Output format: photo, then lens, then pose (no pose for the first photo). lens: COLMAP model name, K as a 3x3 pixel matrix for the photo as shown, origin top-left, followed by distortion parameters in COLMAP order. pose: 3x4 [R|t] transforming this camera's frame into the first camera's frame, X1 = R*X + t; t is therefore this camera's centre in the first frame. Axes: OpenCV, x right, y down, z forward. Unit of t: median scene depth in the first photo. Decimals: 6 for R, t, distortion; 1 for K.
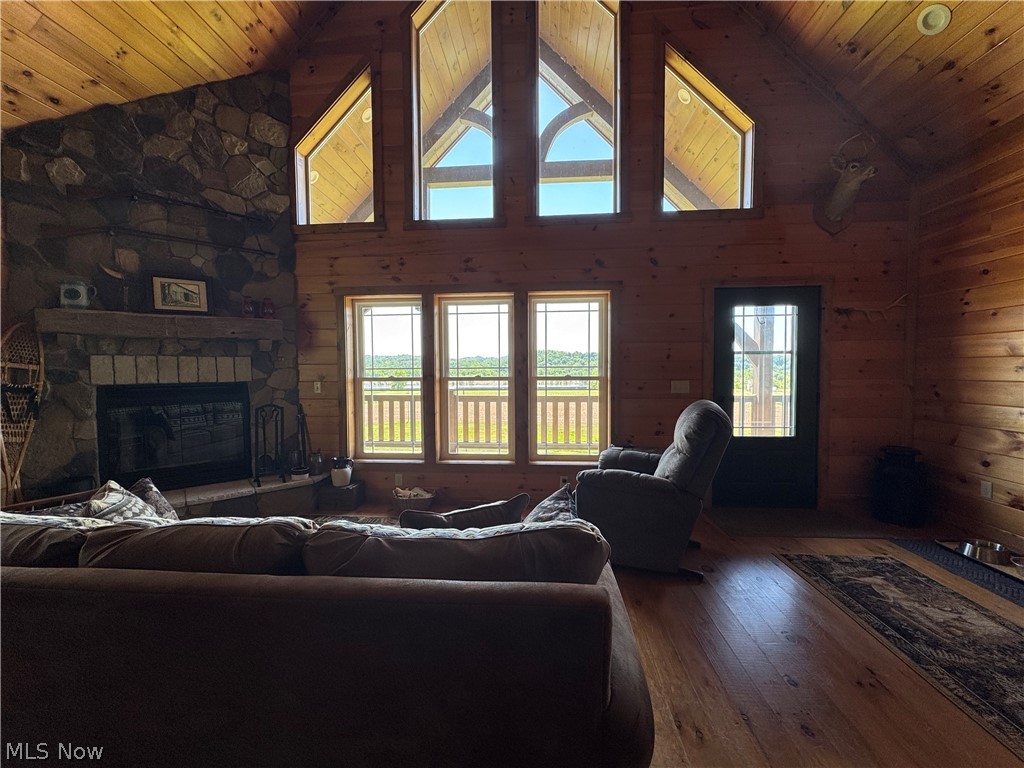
lens RADIAL K [[408.5, 0, 514.8], [0, 408.5, 381.8], [0, 0, 1]] dist [-0.005294, 0.002530]
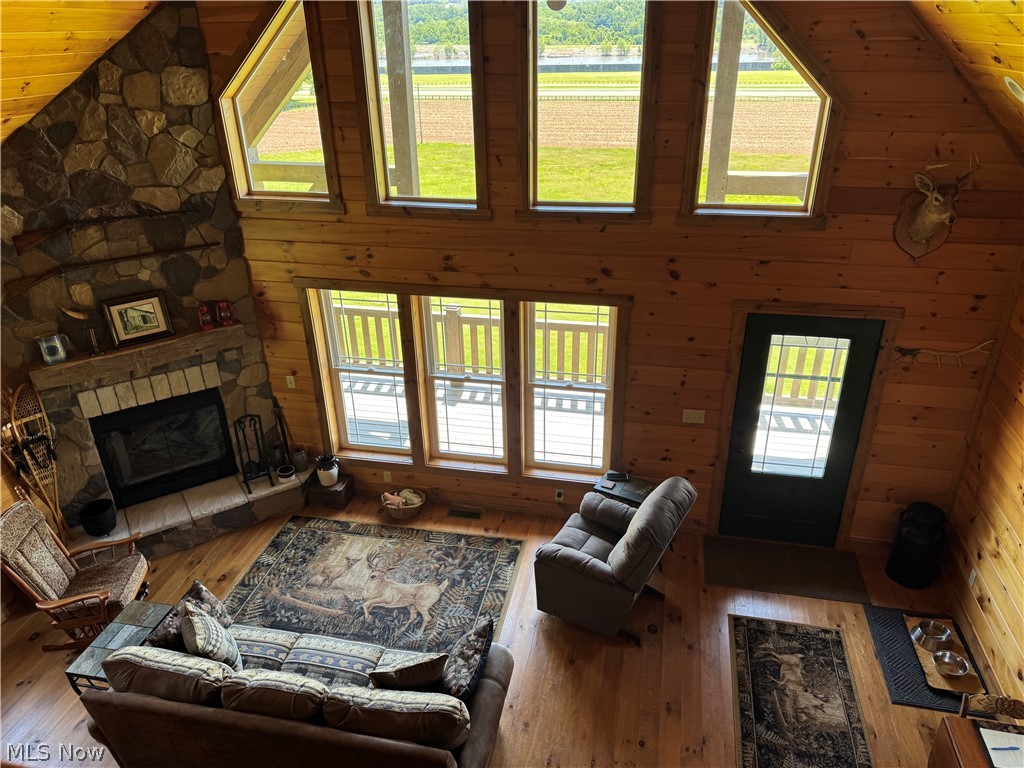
lens RADIAL K [[723.6, 0, 517.5], [0, 723.6, 391.7], [0, 0, 1]] dist [0.032339, -0.028719]
pose [[0.991425, 0.050440, -0.120550, 0.223037], [0.004417, 0.909042, 0.416680, -0.692502], [0.130603, -0.413640, 0.901025, -0.413418]]
